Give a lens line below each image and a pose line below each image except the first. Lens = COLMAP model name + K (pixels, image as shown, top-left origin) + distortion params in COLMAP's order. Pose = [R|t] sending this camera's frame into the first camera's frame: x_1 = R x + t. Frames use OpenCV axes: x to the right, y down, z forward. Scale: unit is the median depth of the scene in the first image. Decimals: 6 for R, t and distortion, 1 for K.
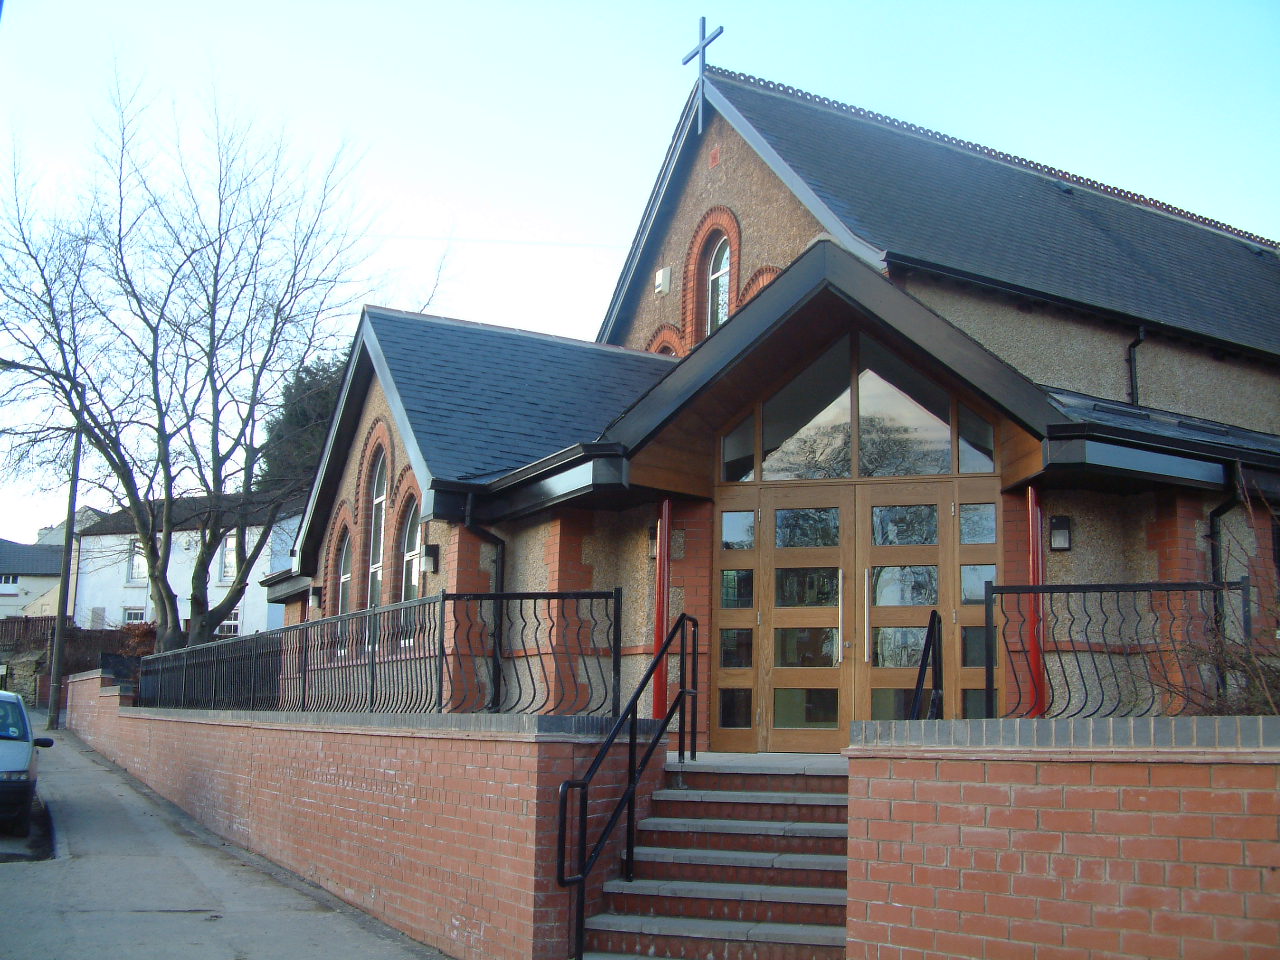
lens RADIAL K [[1341.0, 0, 640.0], [0, 1341.0, 480.0], [0, 0, 1]] dist [-0.231774, 0.154520]
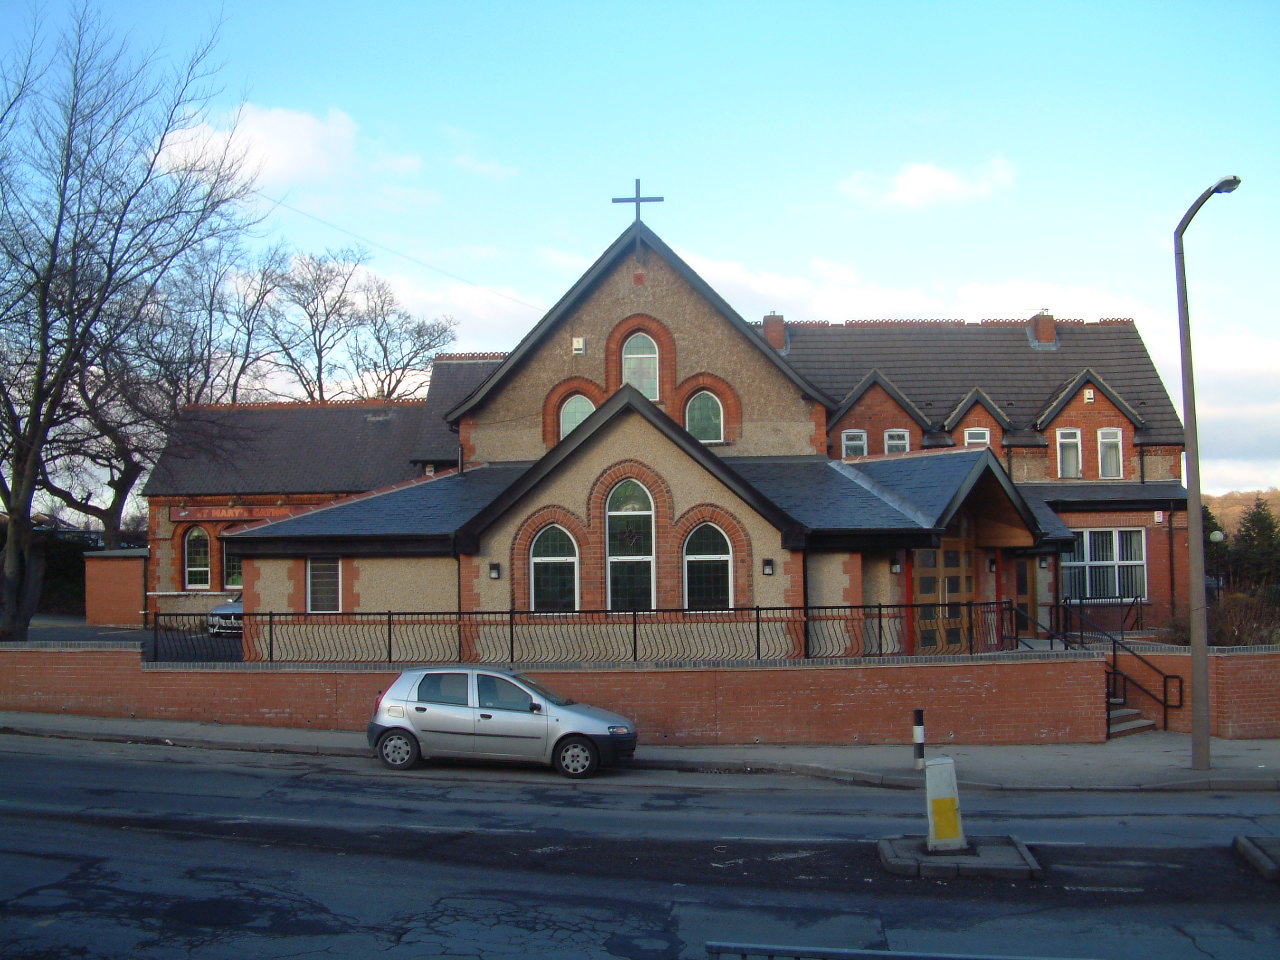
lens RADIAL K [[1341.0, 0, 640.0], [0, 1341.0, 480.0], [0, 0, 1]] dist [-0.231774, 0.154520]
pose [[0.492182, 0.034886, 0.869793, -2.135463], [-0.139071, 0.989514, 0.039007, -0.121105], [-0.859311, -0.140162, 0.491873, 0.337709]]
